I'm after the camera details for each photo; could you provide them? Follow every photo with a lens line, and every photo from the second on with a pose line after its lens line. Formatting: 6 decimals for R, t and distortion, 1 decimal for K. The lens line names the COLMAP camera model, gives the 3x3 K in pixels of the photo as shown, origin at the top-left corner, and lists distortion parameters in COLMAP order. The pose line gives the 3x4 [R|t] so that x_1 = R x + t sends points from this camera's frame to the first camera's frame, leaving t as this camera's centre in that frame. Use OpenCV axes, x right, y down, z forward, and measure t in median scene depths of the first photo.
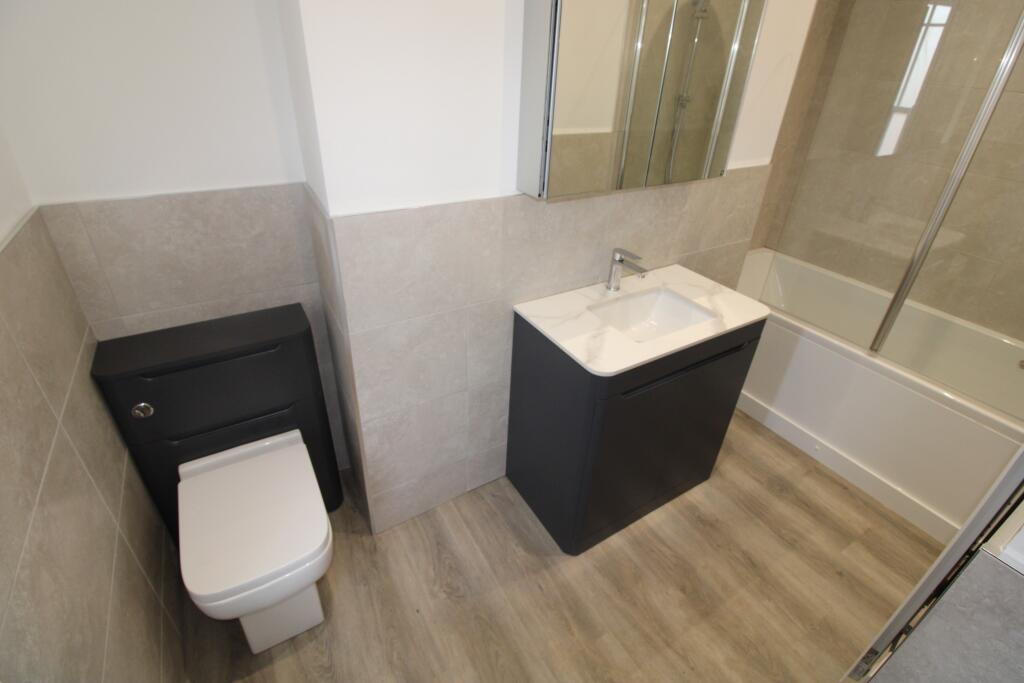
lens RADIAL K [[473.5, 0, 507.0], [0, 473.5, 321.5], [0, 0, 1]] dist [0.000324, -0.014697]
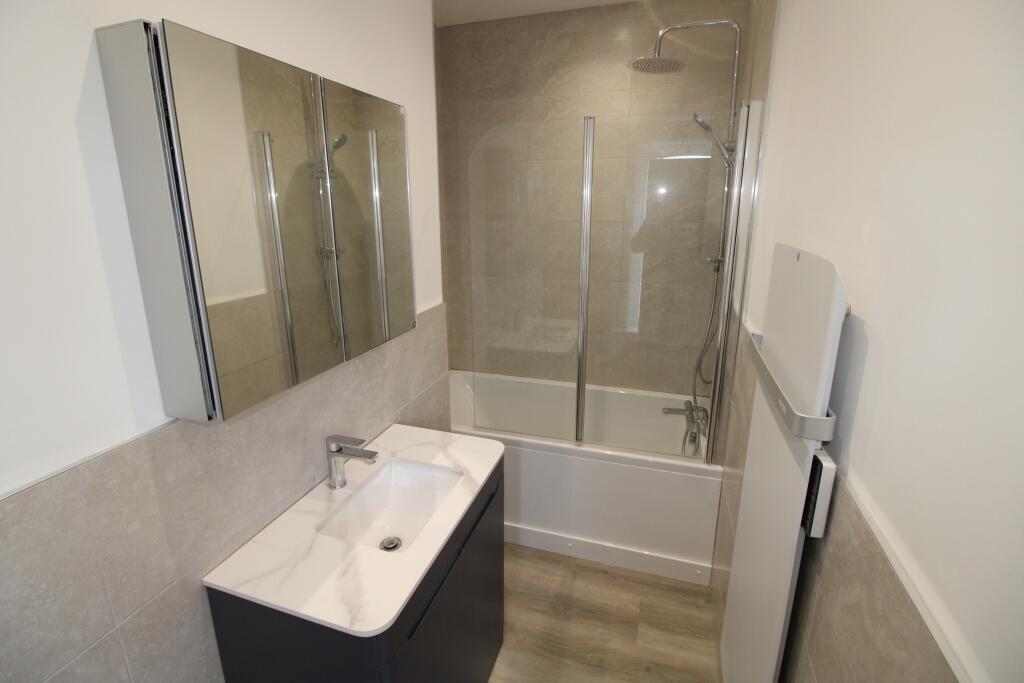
lens RADIAL K [[473.5, 0, 507.0], [0, 473.5, 321.5], [0, 0, 1]] dist [0.000324, -0.014697]
pose [[0.756068, -0.192108, 0.625664, -0.005230], [0.351776, 0.925411, -0.140952, -0.108530], [-0.551919, 0.326663, 0.767253, 0.141636]]
